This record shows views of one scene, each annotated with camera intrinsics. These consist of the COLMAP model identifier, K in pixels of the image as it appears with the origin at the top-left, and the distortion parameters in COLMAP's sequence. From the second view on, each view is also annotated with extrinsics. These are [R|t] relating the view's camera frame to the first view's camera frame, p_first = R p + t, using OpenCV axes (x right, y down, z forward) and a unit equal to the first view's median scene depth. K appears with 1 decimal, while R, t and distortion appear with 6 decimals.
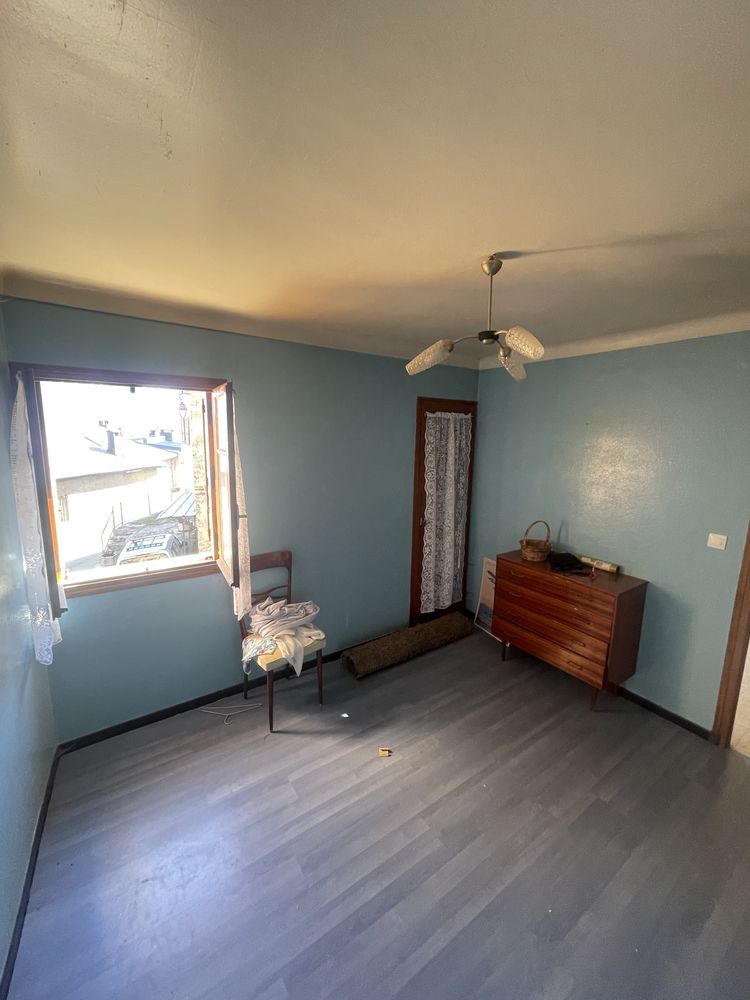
lens RADIAL K [[400.5, 0, 373.8], [0, 400.5, 501.3], [0, 0, 1]] dist [-0.002468, 0.001203]
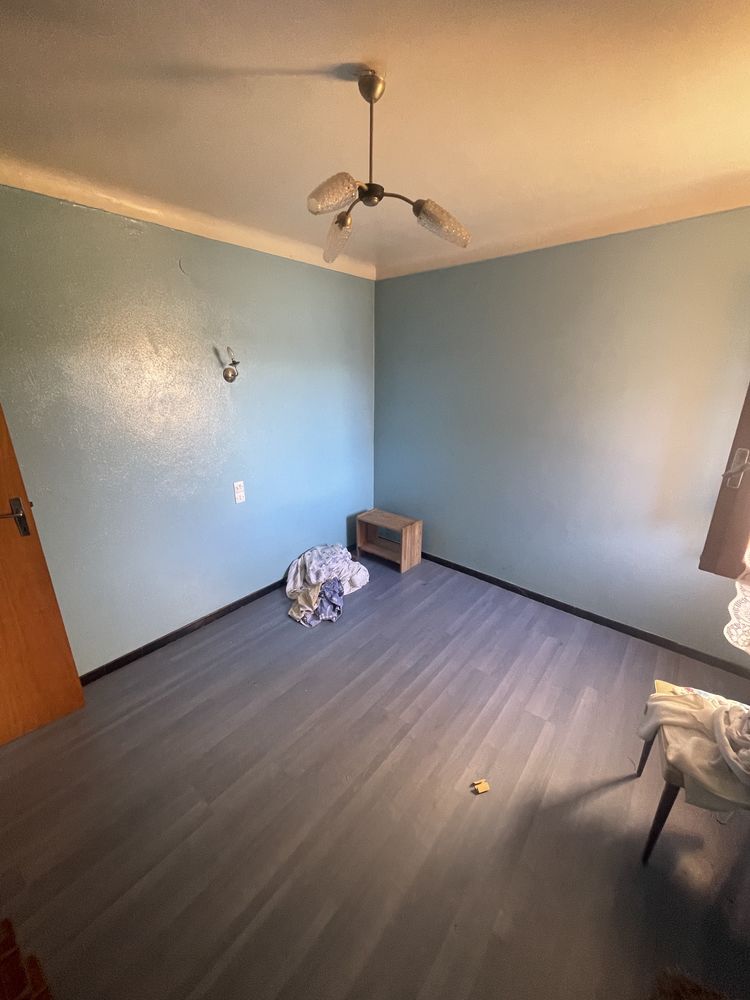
lens RADIAL K [[400.5, 0, 370.4], [0, 400.5, 499.0], [0, 0, 1]] dist [-0.002468, 0.001203]
pose [[-0.958236, 0.080671, -0.274366, 0.440253], [-0.057992, 0.884642, 0.462651, -0.195140], [0.280038, 0.459240, -0.843017, 1.534752]]
